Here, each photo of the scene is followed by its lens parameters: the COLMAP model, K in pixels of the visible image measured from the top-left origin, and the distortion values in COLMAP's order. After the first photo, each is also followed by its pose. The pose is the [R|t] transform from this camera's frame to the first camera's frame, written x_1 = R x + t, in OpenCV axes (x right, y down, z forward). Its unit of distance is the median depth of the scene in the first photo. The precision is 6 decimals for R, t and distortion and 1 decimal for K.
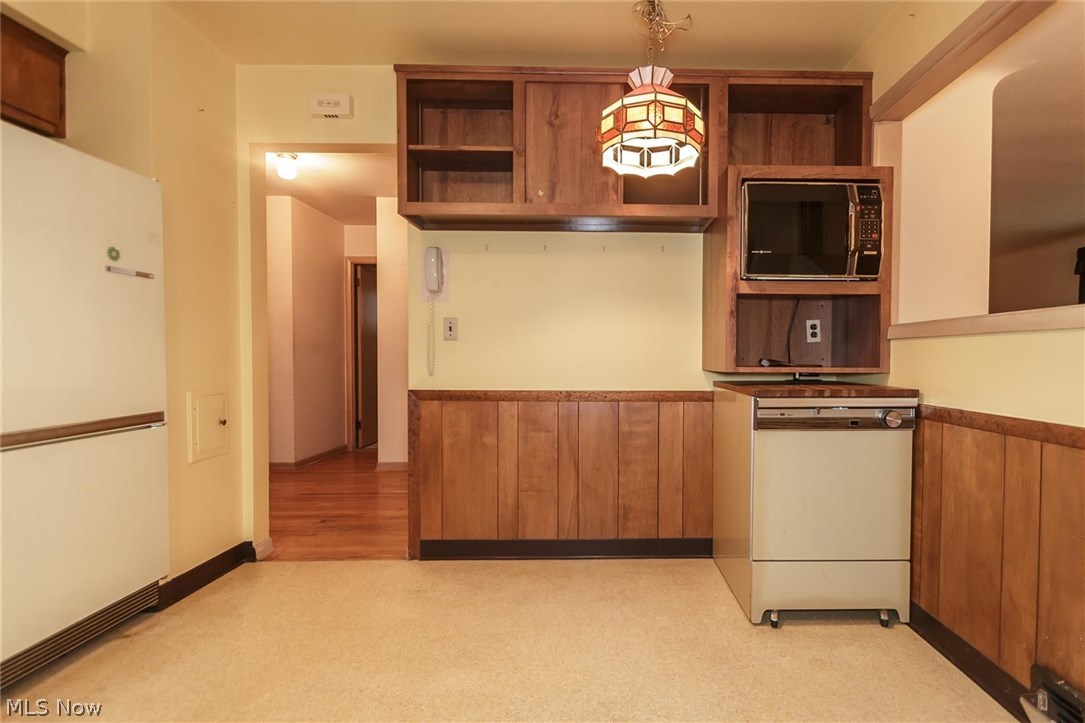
lens RADIAL K [[513.8, 0, 542.4], [0, 513.8, 367.3], [0, 0, 1]] dist [0.010245, -0.001161]
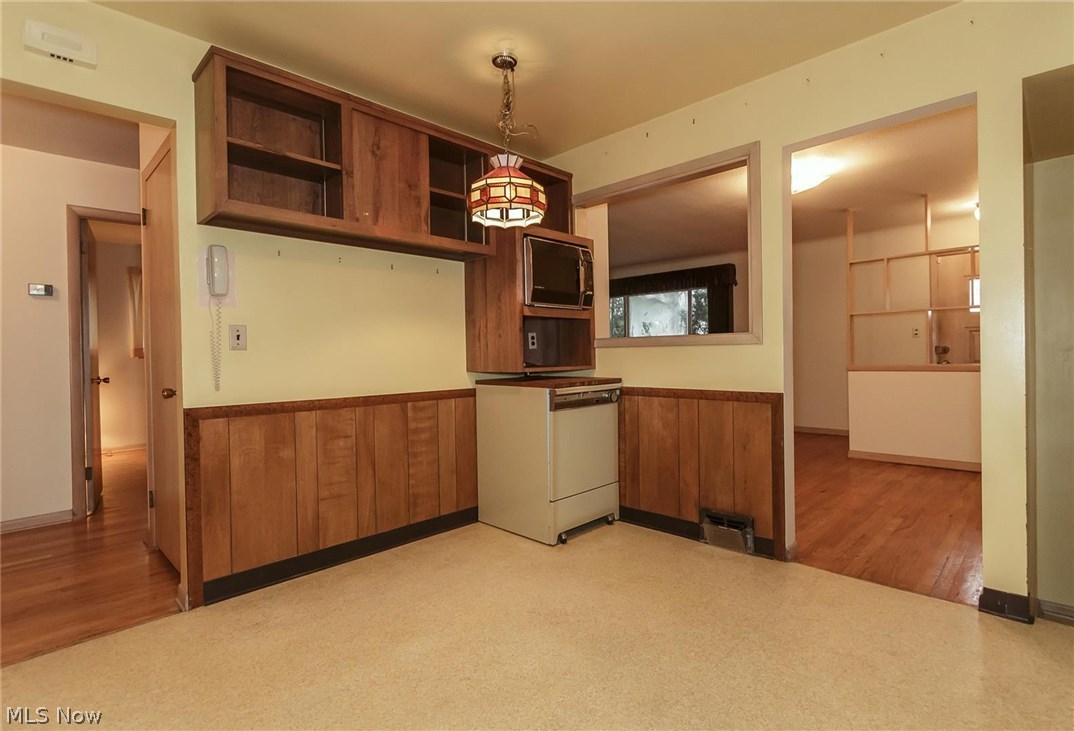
lens RADIAL K [[519.4, 0, 535.9], [0, 519.4, 358.0], [0, 0, 1]] dist [0.005178, -0.000001]
pose [[0.723198, -0.020948, 0.690323, -0.507568], [0.035741, 0.999336, -0.007117, -0.015651], [-0.689715, 0.029820, 0.723466, -0.028938]]
